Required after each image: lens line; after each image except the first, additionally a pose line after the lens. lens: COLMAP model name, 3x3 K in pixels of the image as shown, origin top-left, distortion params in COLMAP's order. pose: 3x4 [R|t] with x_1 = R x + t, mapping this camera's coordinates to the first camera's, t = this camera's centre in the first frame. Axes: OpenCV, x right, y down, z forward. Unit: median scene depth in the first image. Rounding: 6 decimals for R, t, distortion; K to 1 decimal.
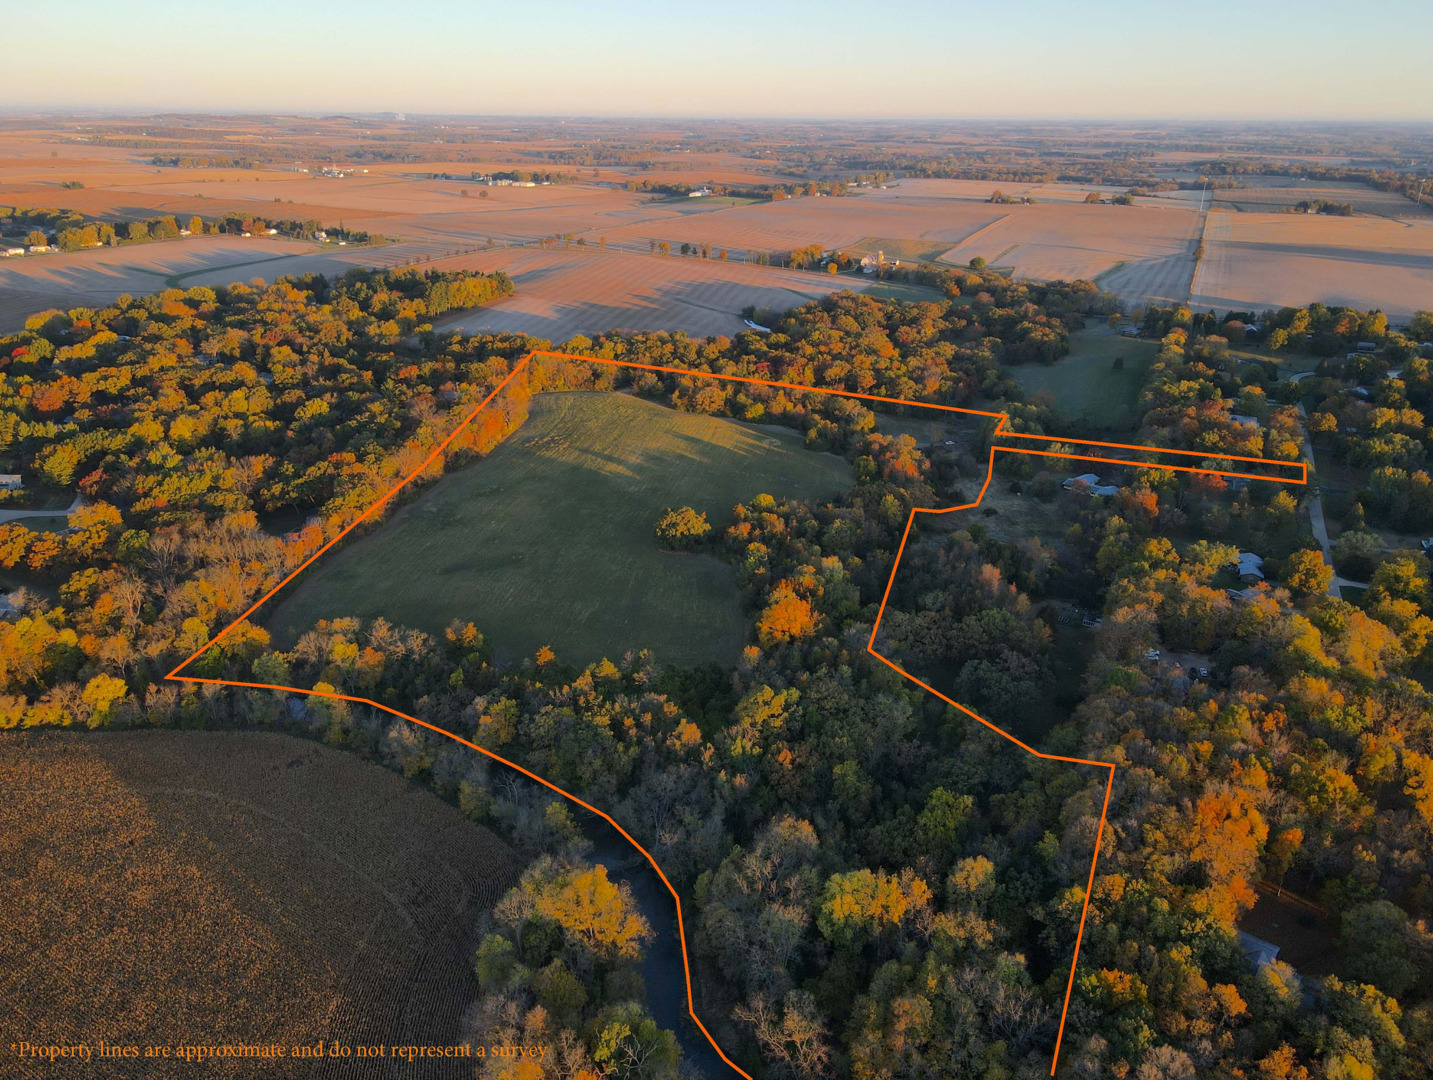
lens RADIAL K [[991.3, 0, 716.5], [0, 991.3, 540.0], [0, 0, 1]] dist [0.005584, 0.022832]
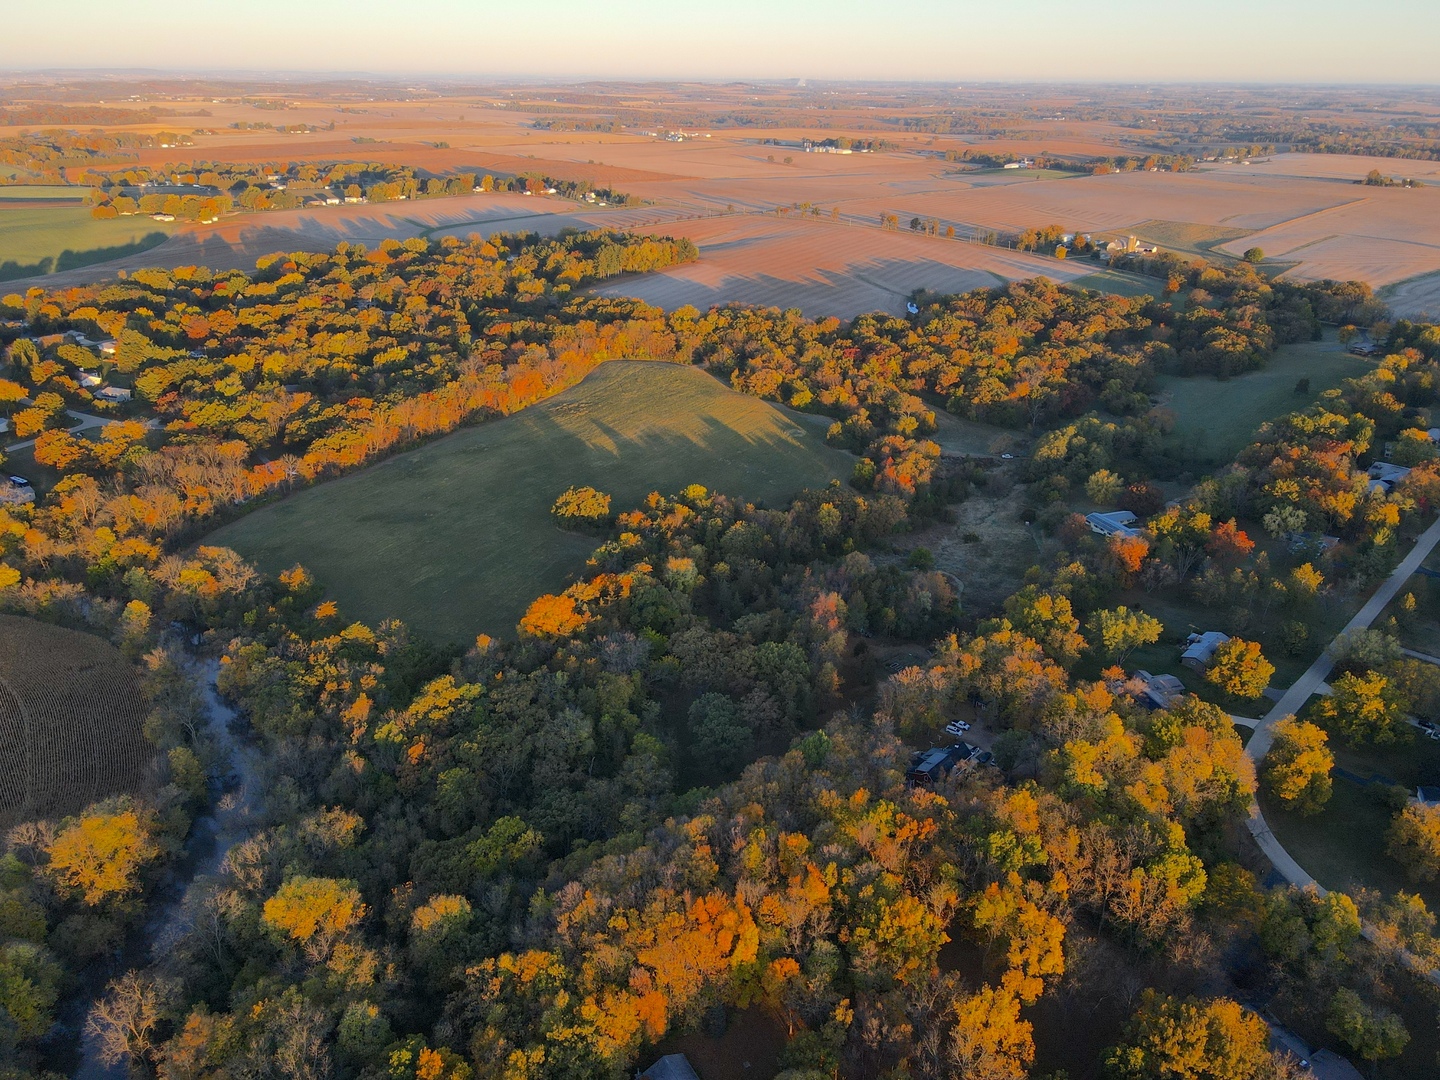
lens RADIAL K [[996.1, 0, 720.0], [0, 996.1, 540.0], [0, 0, 1]] dist [0.005584, 0.022832]
pose [[0.941020, 0.142833, -0.306725, 0.224855], [-0.134533, 0.989738, 0.048153, -0.026264], [0.310455, -0.004048, 0.950579, 0.061283]]
